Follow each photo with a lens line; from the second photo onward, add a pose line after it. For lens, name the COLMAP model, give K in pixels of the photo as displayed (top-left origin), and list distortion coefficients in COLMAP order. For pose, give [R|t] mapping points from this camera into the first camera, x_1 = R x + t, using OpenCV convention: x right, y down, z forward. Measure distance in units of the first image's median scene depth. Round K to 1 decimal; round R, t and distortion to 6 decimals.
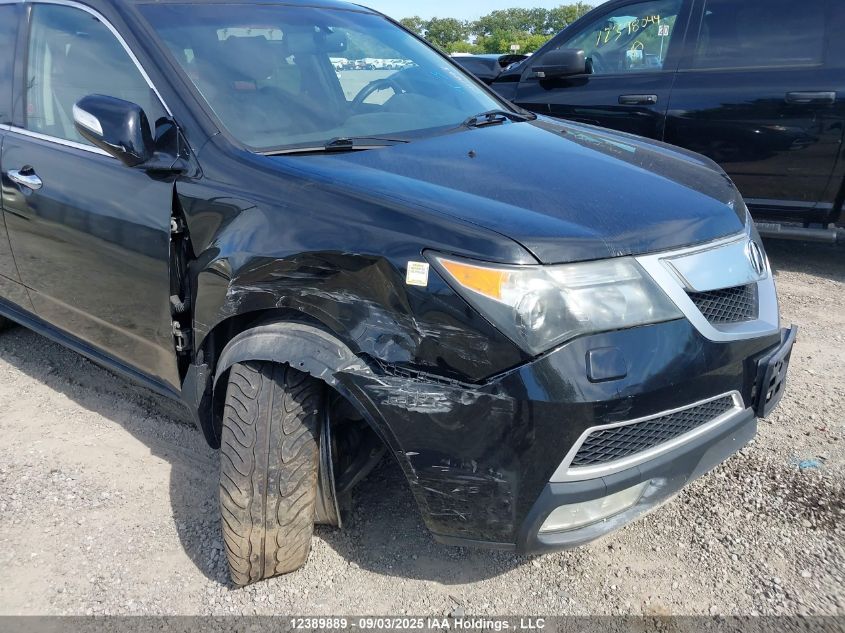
lens RADIAL K [[662.1, 0, 422.5], [0, 662.1, 316.5], [0, 0, 1]] dist [0.032794, -0.041321]
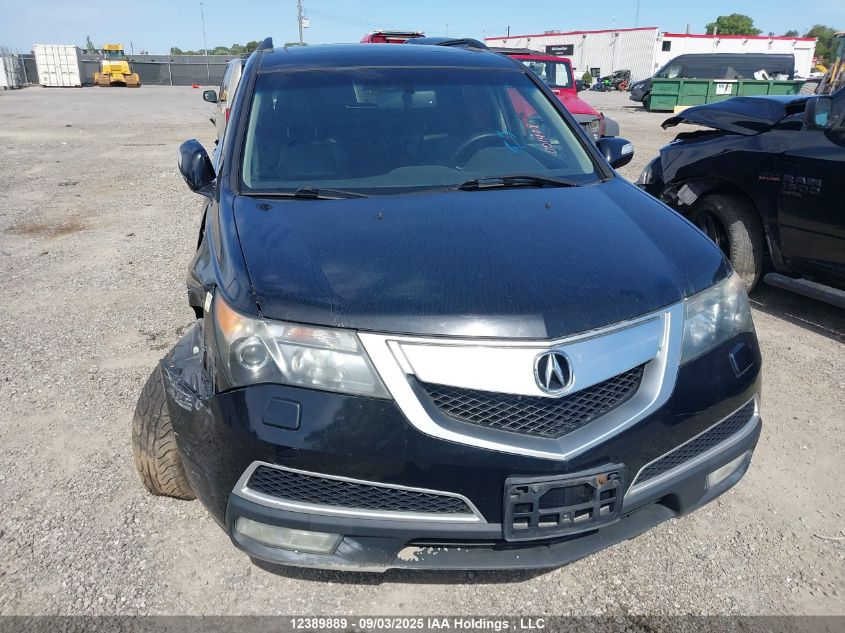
lens RADIAL K [[662.1, 0, 422.5], [0, 662.1, 316.5], [0, 0, 1]] dist [0.032794, -0.041321]
pose [[0.777268, 0.231624, -0.584983, 0.977790], [-0.238426, 0.968859, 0.066823, -0.201734], [0.582243, 0.087536, 0.808288, 0.170124]]
